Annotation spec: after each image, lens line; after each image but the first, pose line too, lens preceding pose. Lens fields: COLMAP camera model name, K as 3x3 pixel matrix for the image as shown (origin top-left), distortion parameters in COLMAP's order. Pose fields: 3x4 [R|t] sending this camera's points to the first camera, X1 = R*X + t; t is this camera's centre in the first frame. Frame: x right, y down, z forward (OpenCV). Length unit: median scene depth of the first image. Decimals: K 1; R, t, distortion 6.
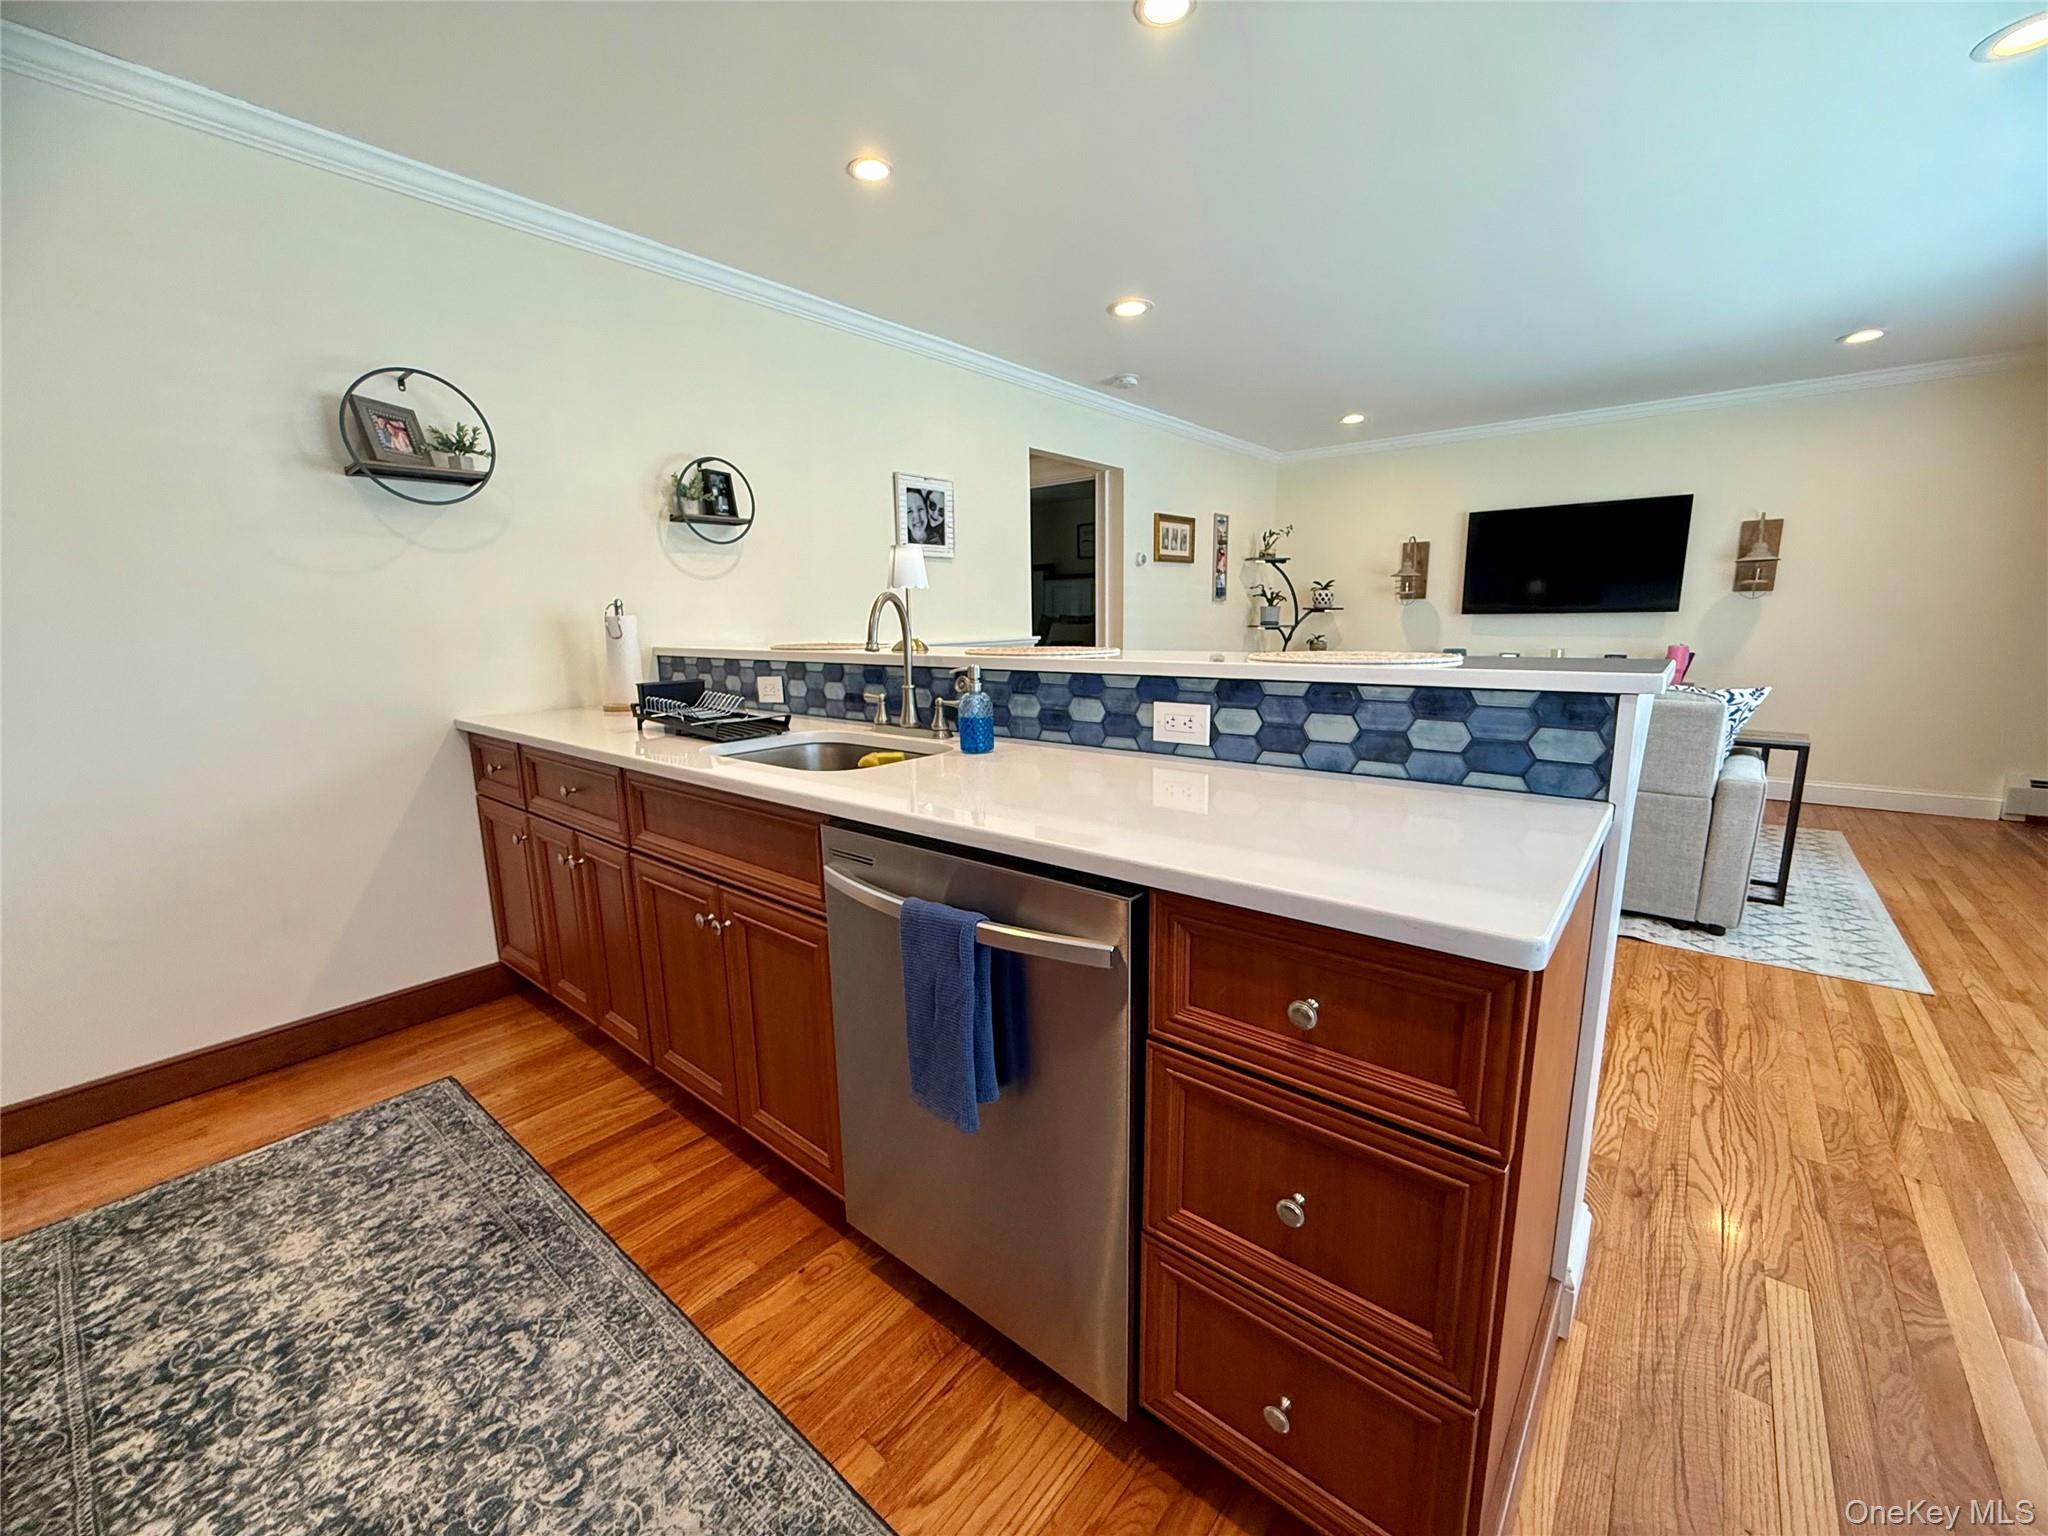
lens RADIAL K [[815.7, 0, 1018.2], [0, 815.7, 769.8], [0, 0, 1]] dist [-0.000990, -0.000006]
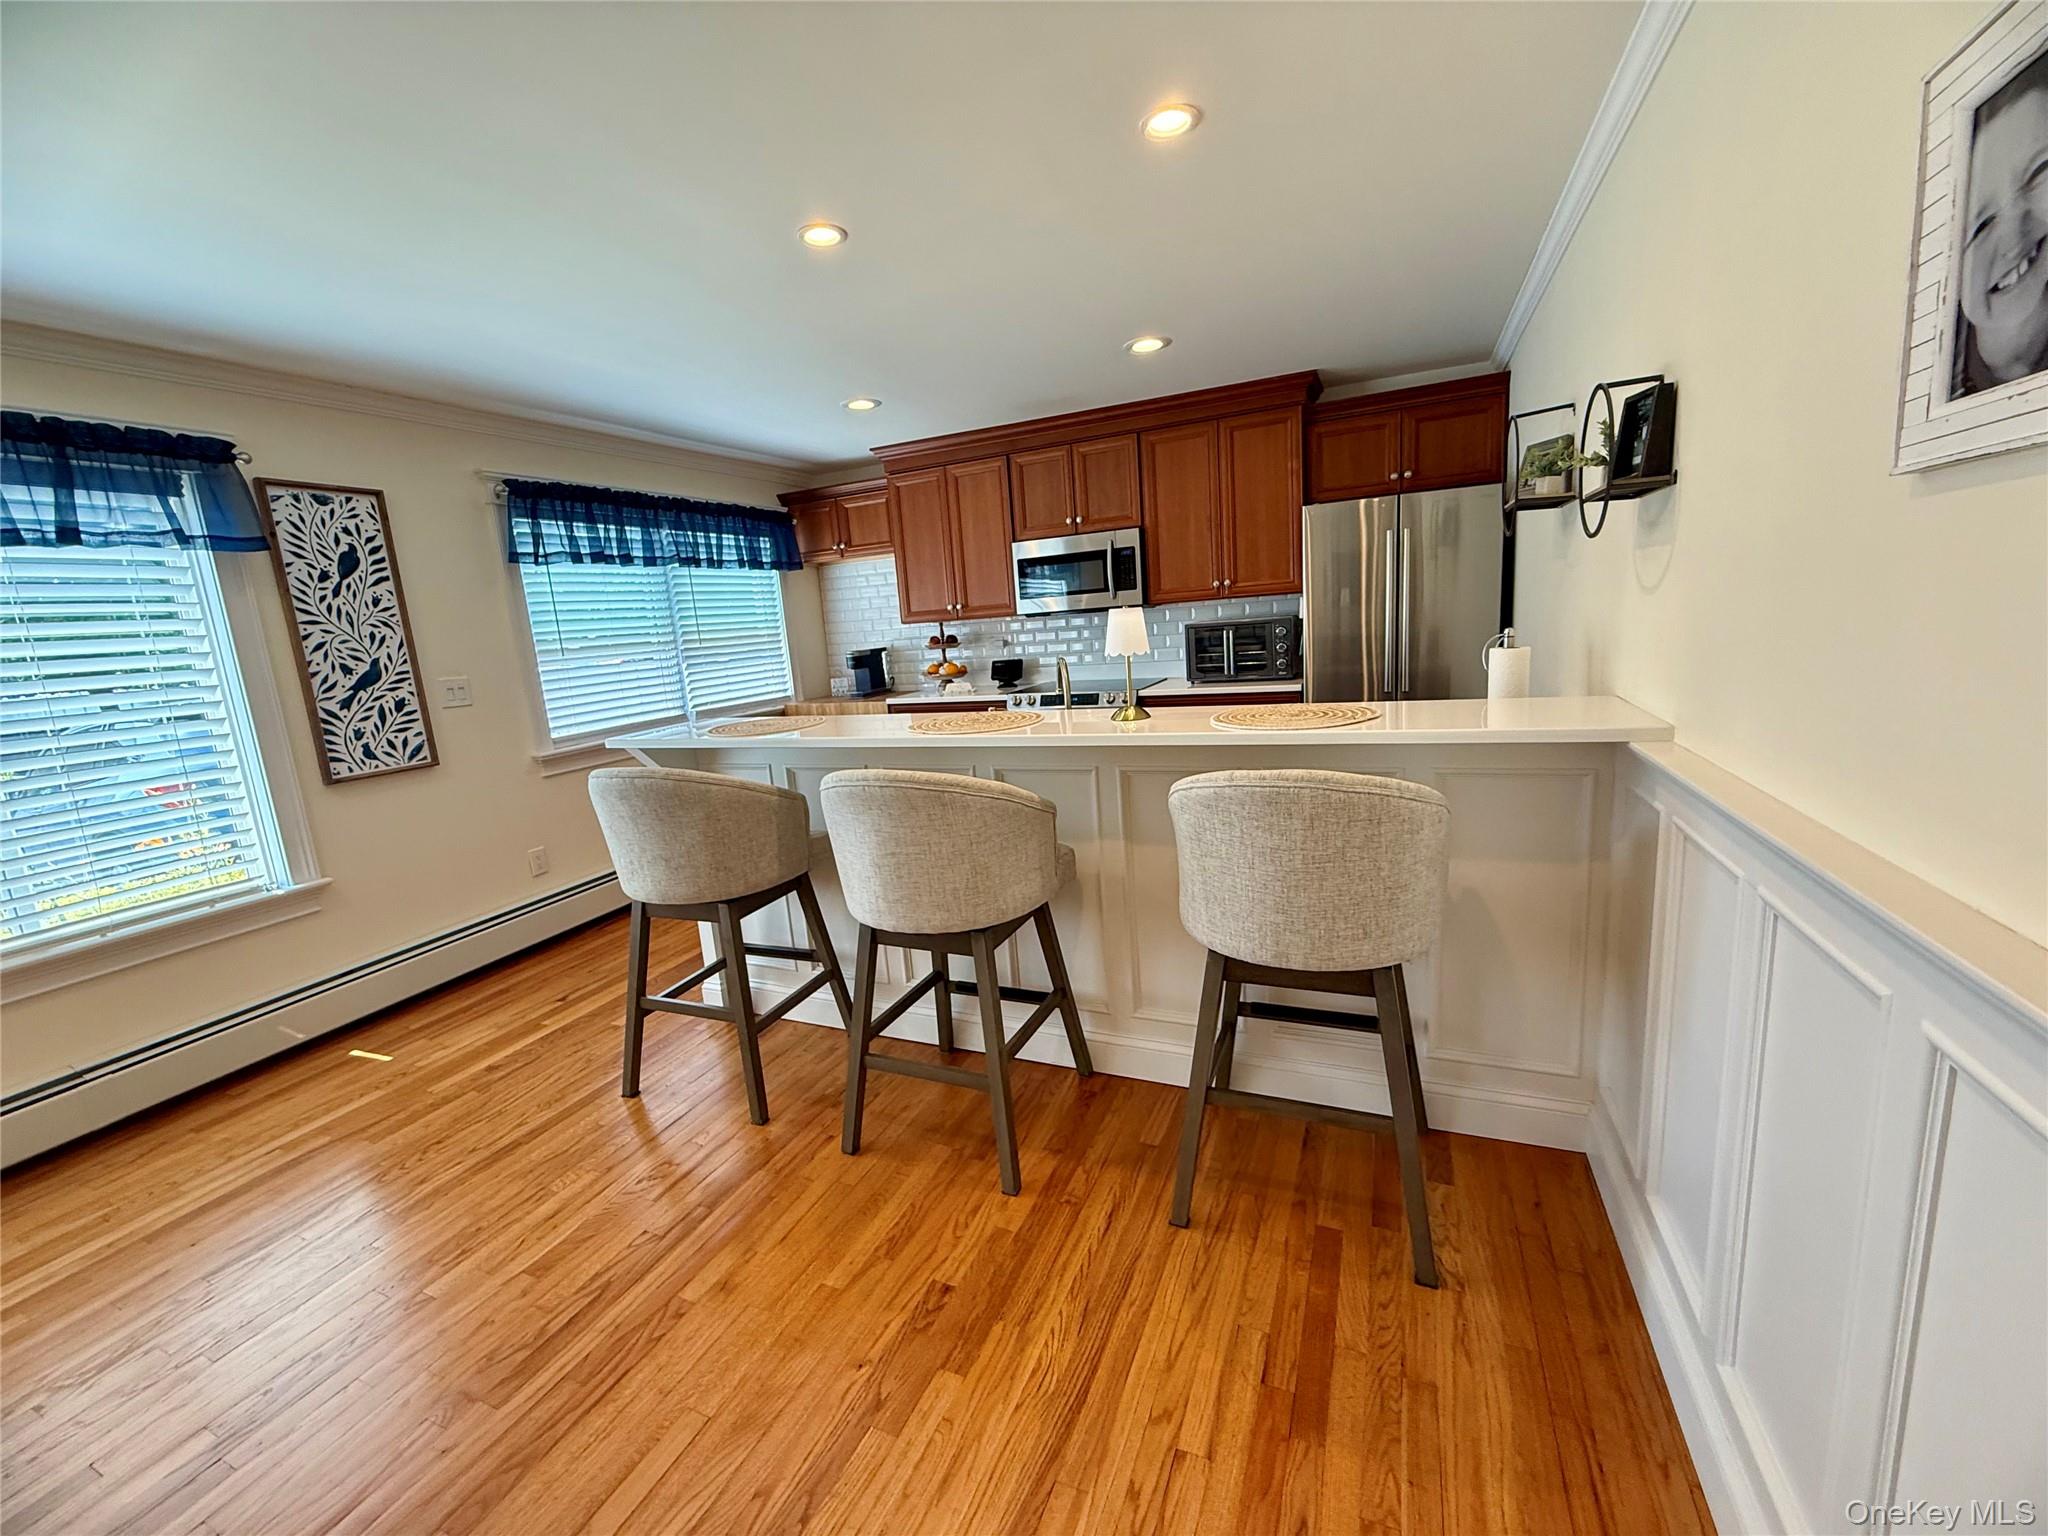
lens RADIAL K [[815.7, 0, 1017.6], [0, 815.7, 768.6], [0, 0, 1]] dist [-0.000990, -0.000006]
pose [[-0.957399, 0.139258, -0.252971, 0.209408], [0.039349, 0.930777, 0.363464, -0.386570], [0.286075, 0.338026, -0.896605, 1.606275]]
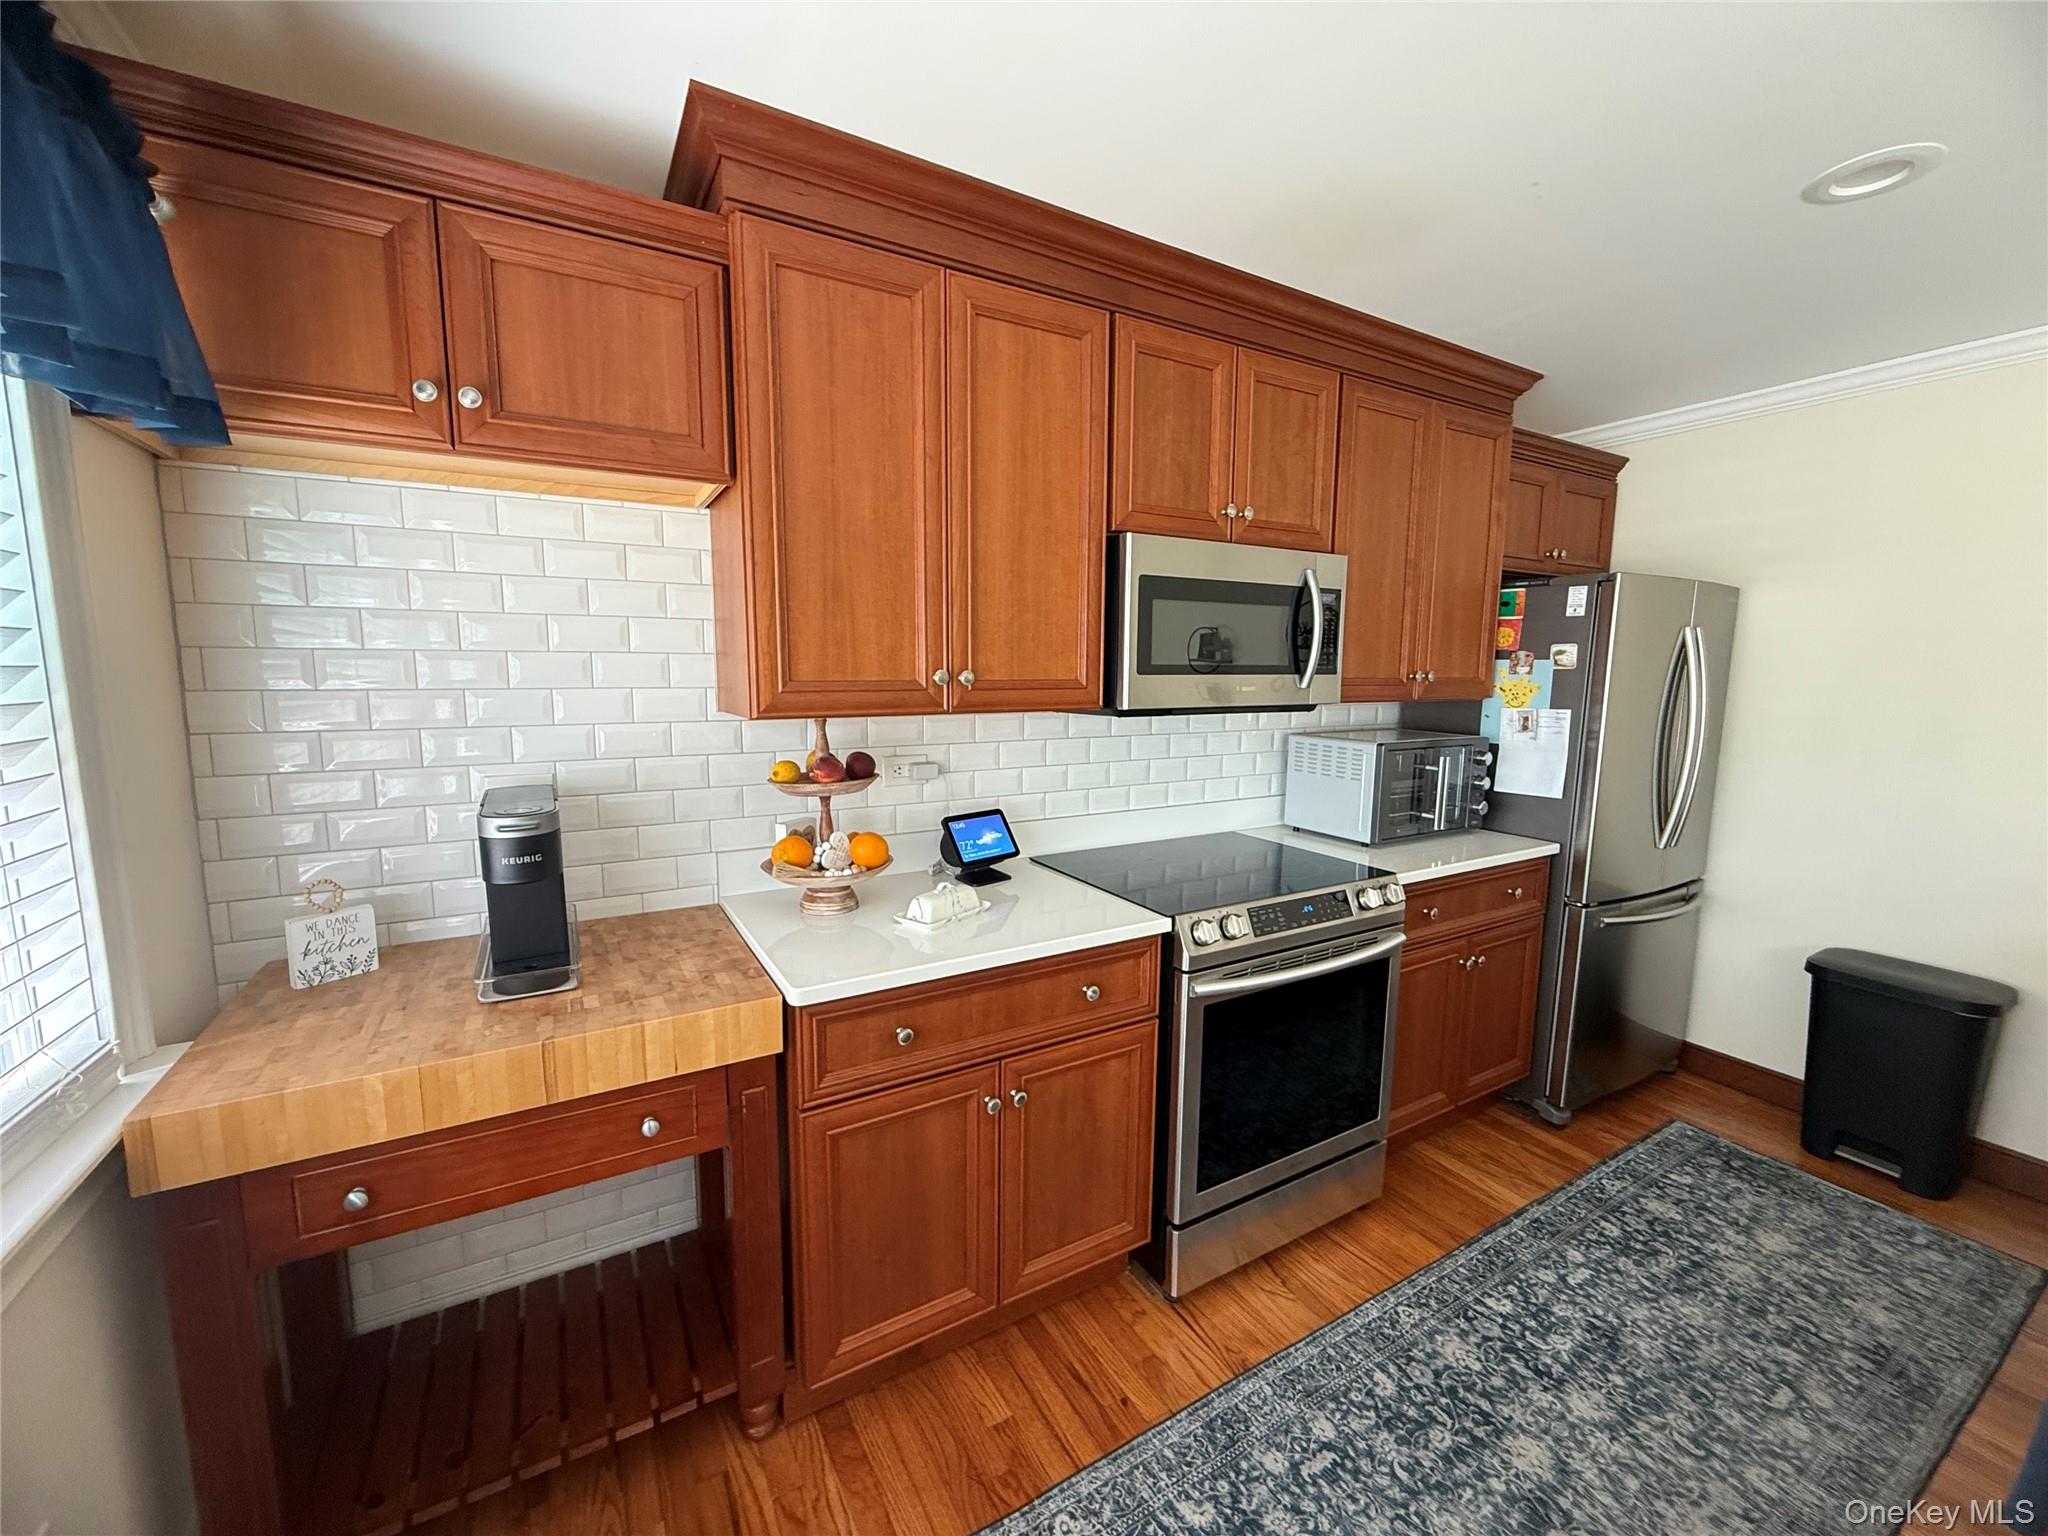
lens RADIAL K [[815.7, 0, 1018.6], [0, 815.7, 767.9], [0, 0, 1]] dist [-0.000990, -0.000006]
pose [[-0.343100, 0.132820, -0.929861, 0.415998], [-0.179449, 0.962450, 0.203688, -0.132569], [0.921998, 0.236748, -0.306382, 0.042070]]
